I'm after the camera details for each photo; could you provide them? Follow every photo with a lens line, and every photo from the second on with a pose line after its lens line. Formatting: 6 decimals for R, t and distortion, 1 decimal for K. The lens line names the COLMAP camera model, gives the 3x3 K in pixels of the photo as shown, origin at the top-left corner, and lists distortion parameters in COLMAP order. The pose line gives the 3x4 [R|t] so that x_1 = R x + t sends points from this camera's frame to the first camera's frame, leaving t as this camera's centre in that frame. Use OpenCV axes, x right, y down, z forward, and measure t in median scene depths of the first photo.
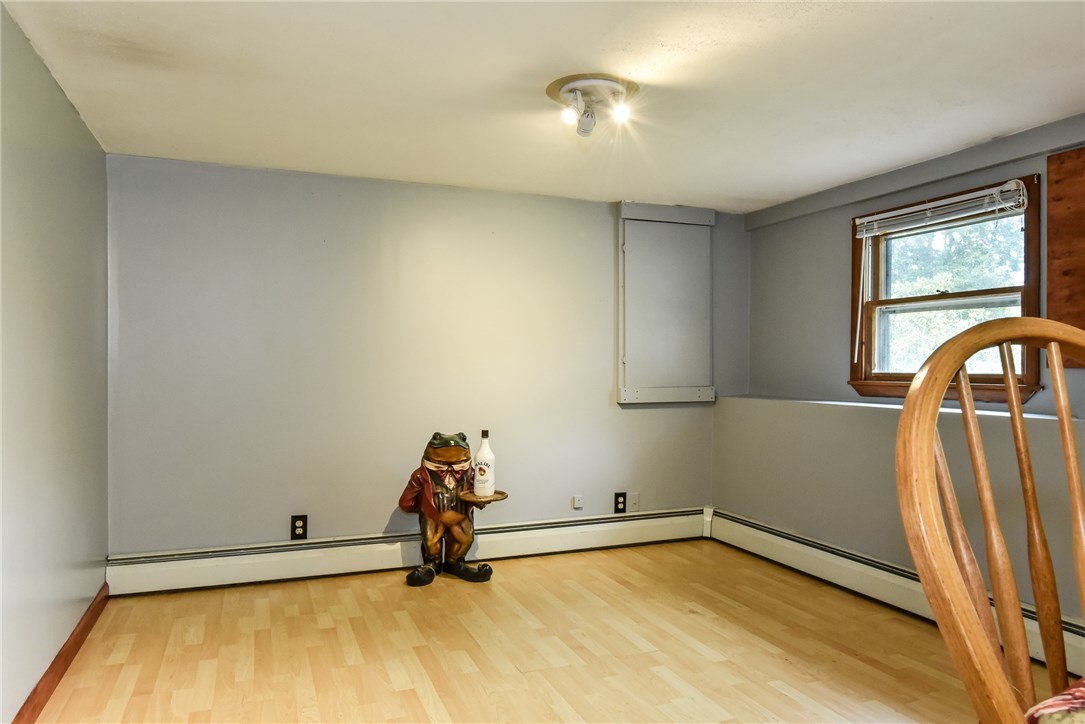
lens RADIAL K [[748.8, 0, 541.5], [0, 748.8, 363.2], [0, 0, 1]] dist [-0.007178, -0.002158]
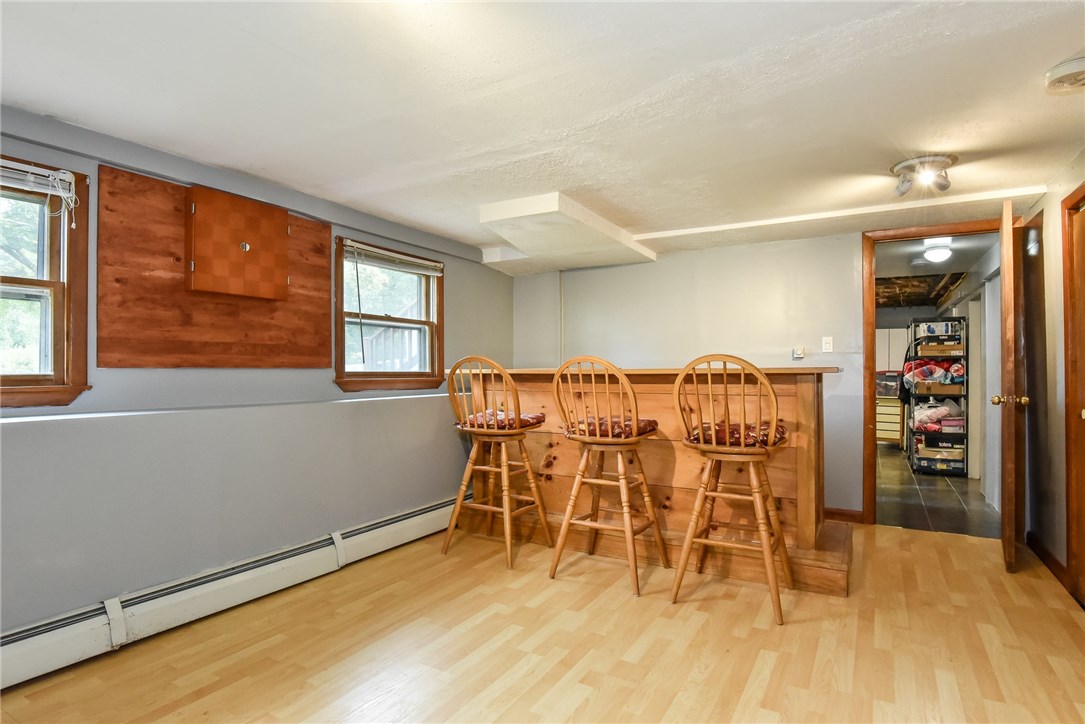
lens RADIAL K [[578.4, 0, 541.2], [0, 578.4, 361.4], [0, 0, 1]] dist [-0.004944, -0.000471]
pose [[-0.611279, 0.004362, 0.791403, -0.339293], [-0.000268, 0.999984, -0.005719, 0.001800], [-0.791415, -0.003708, -0.611268, 1.025421]]
